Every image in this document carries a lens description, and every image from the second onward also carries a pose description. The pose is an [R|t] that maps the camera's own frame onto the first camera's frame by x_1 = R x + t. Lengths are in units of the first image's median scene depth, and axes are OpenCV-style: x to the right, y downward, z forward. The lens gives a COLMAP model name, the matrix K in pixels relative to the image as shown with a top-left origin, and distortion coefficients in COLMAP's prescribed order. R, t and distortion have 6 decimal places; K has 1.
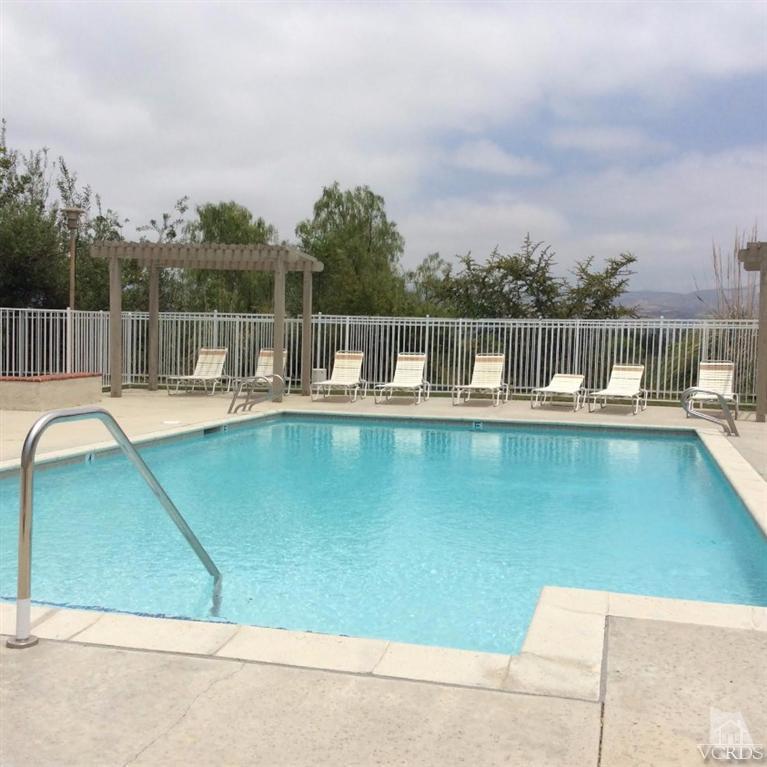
lens RADIAL K [[937.6, 0, 383.5], [0, 937.6, 383.5], [0, 0, 1]] dist [0.145520, -0.377518]
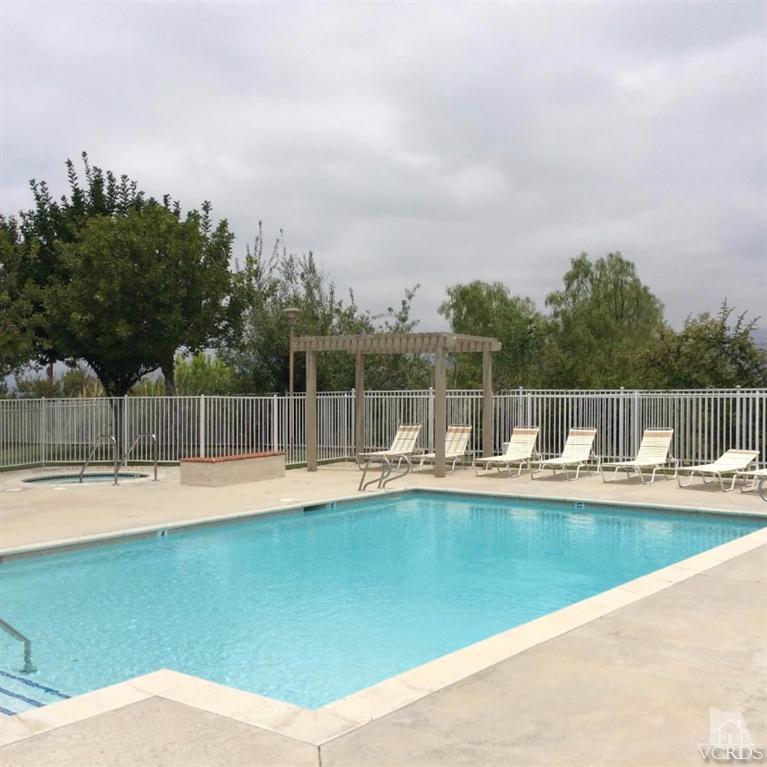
lens RADIAL K [[937.6, 0, 383.5], [0, 937.6, 383.5], [0, 0, 1]] dist [0.145520, -0.377518]
pose [[0.914027, -0.032714, -0.404333, 0.244045], [0.009435, 0.998188, -0.059433, -0.021919], [0.405544, 0.050508, 0.912679, -0.012799]]
